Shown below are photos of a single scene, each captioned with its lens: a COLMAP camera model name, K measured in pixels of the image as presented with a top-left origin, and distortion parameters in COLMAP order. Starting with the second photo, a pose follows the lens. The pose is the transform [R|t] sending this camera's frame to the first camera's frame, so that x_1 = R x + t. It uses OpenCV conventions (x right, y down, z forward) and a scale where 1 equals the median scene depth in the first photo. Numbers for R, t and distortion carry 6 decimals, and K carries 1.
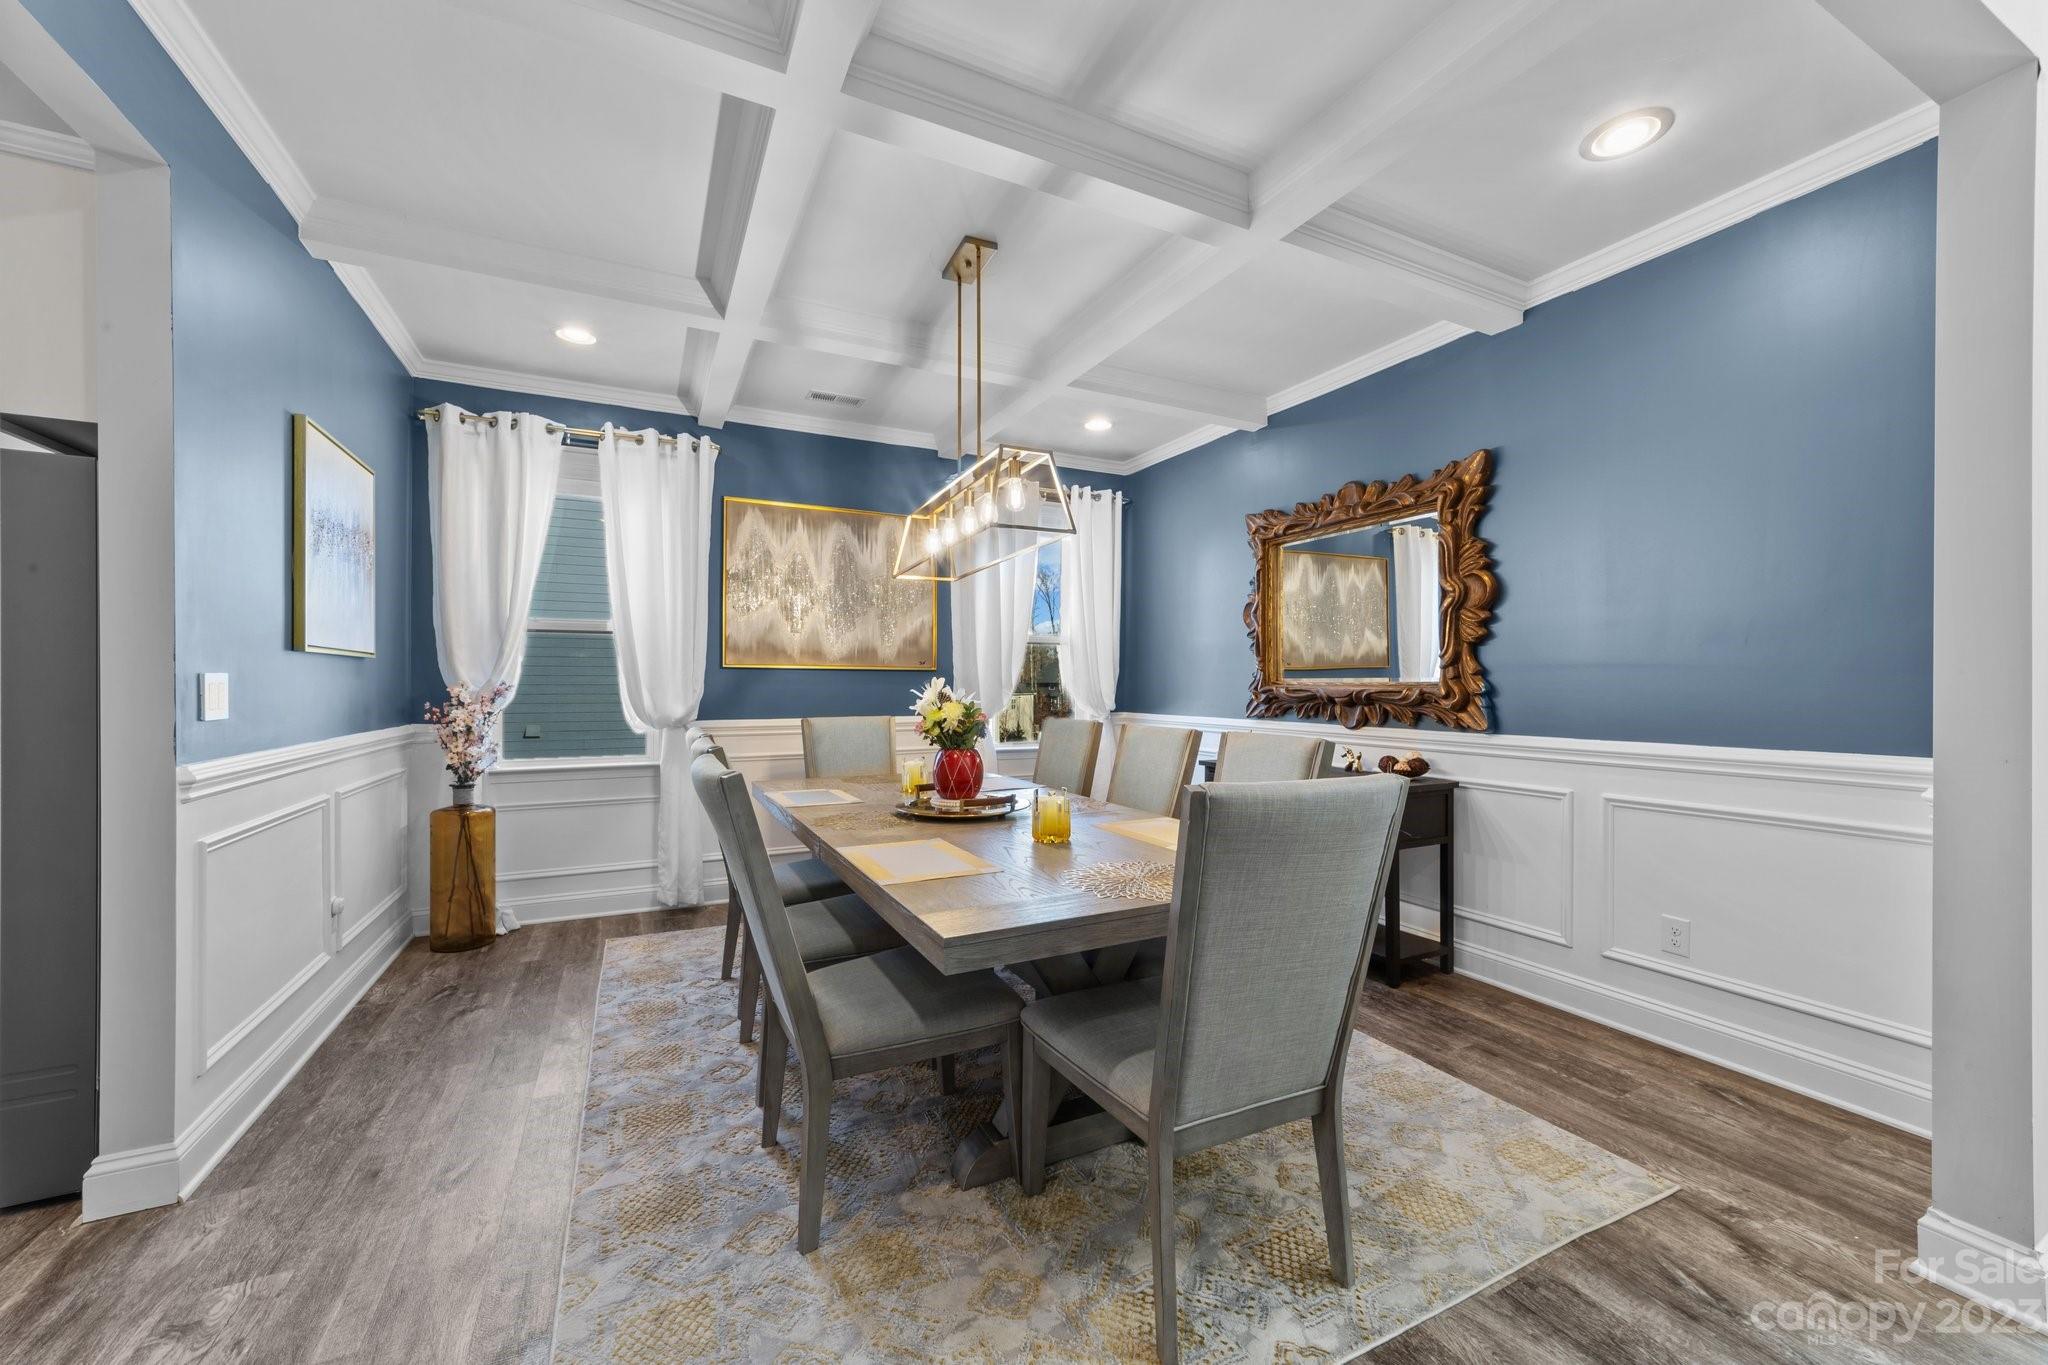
lens RADIAL K [[788.5, 0, 1027.0], [0, 788.5, 682.6], [0, 0, 1]] dist [-0.017966, 0.008518]
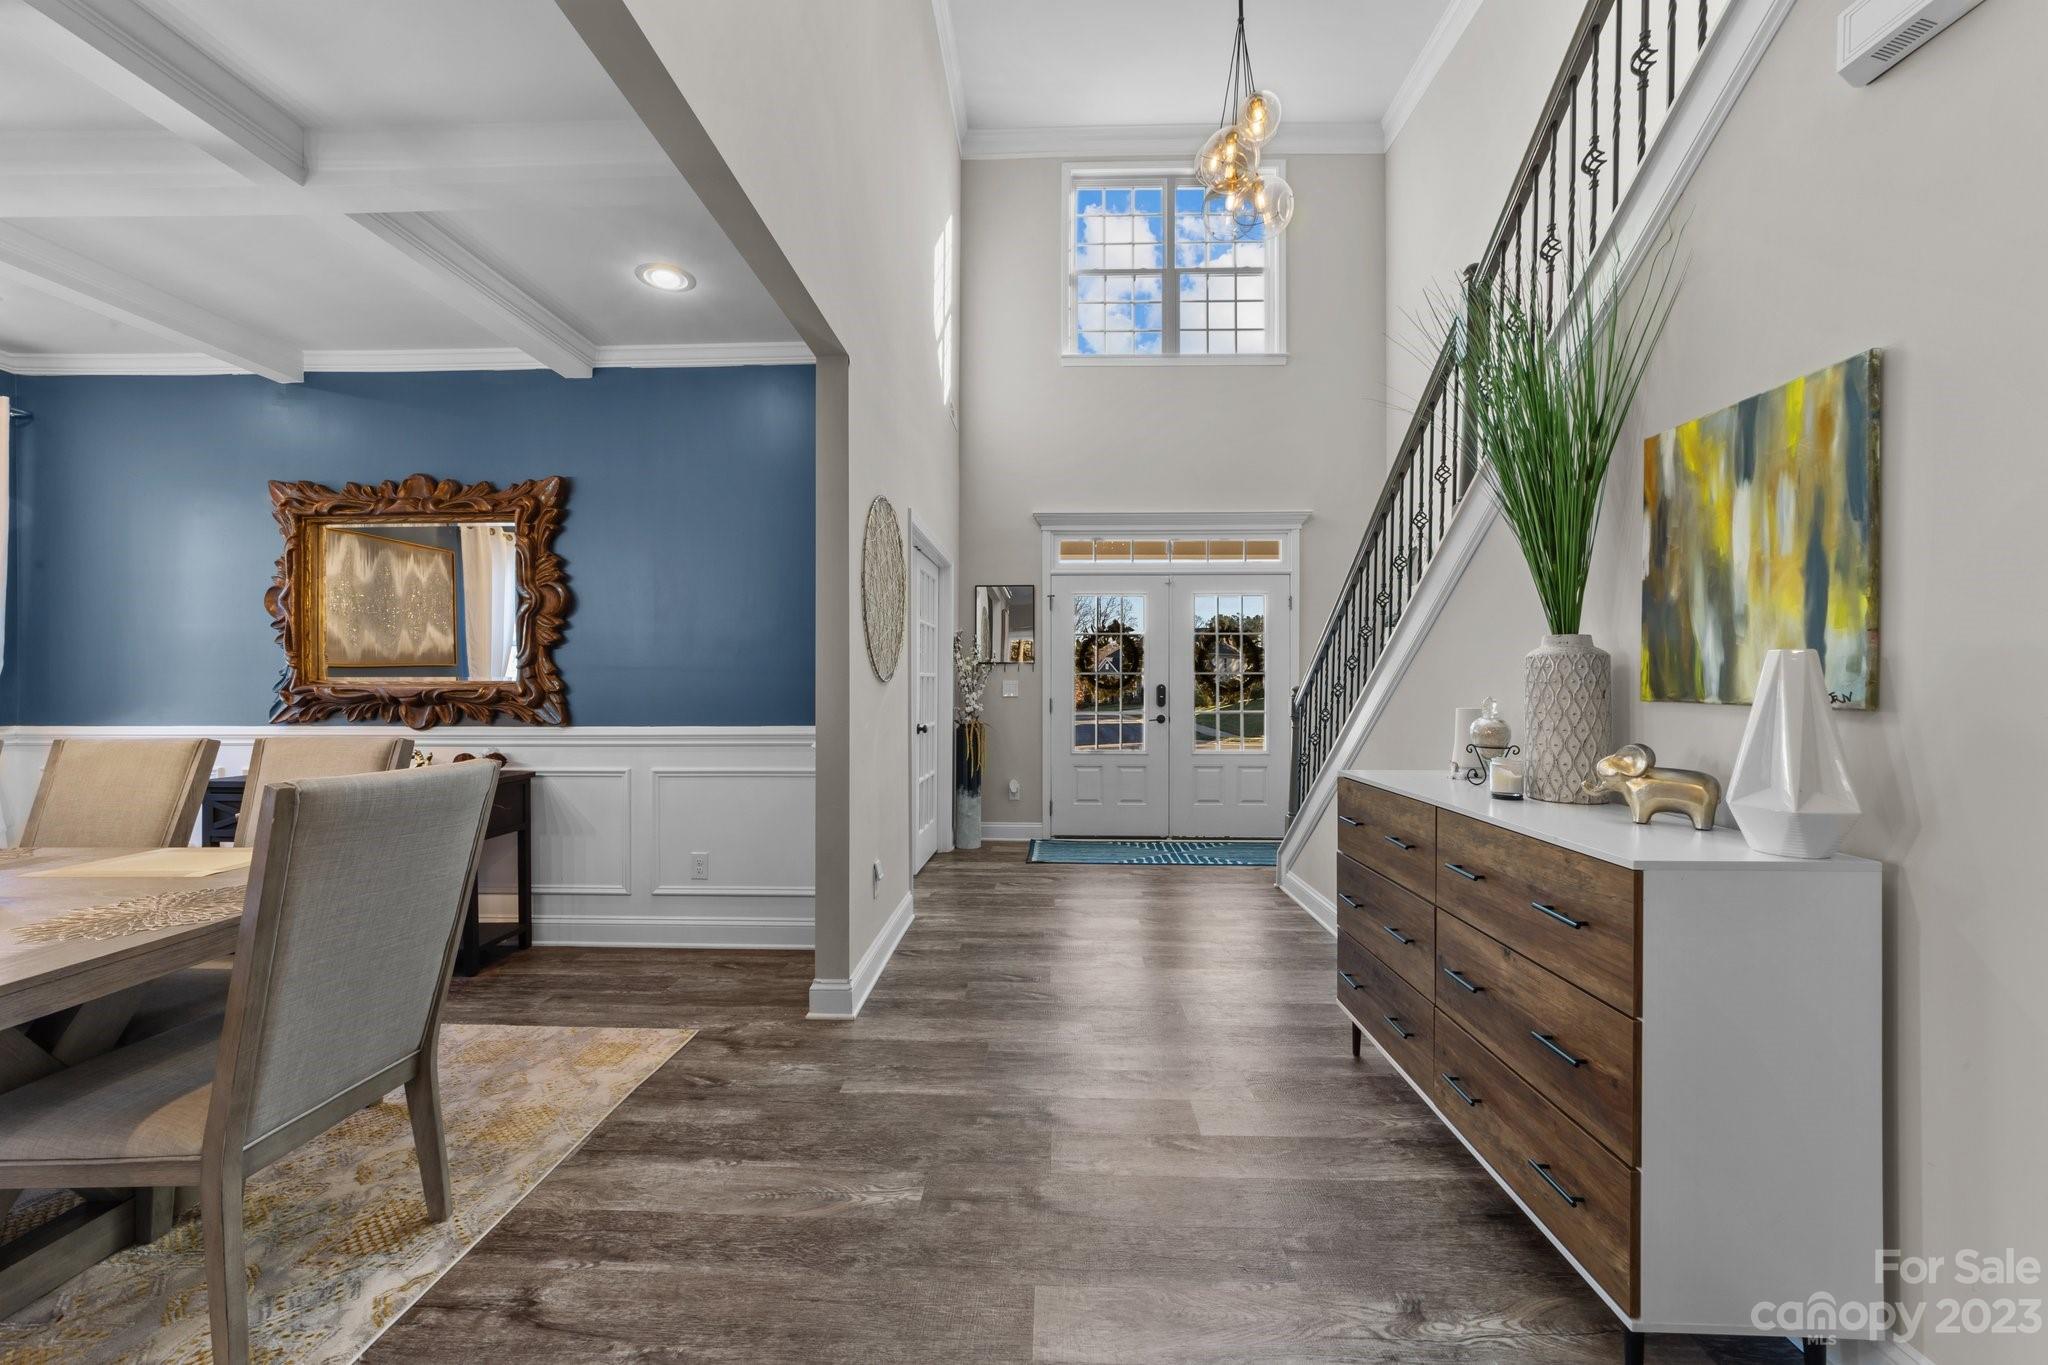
lens RADIAL K [[788.5, 0, 1027.0], [0, 788.5, 682.6], [0, 0, 1]] dist [-0.017966, 0.008518]
pose [[0.478790, -0.001751, 0.877928, -0.087485], [0.000613, 0.999998, 0.001660, -0.000090], [-0.877929, -0.000257, 0.478790, -0.136630]]
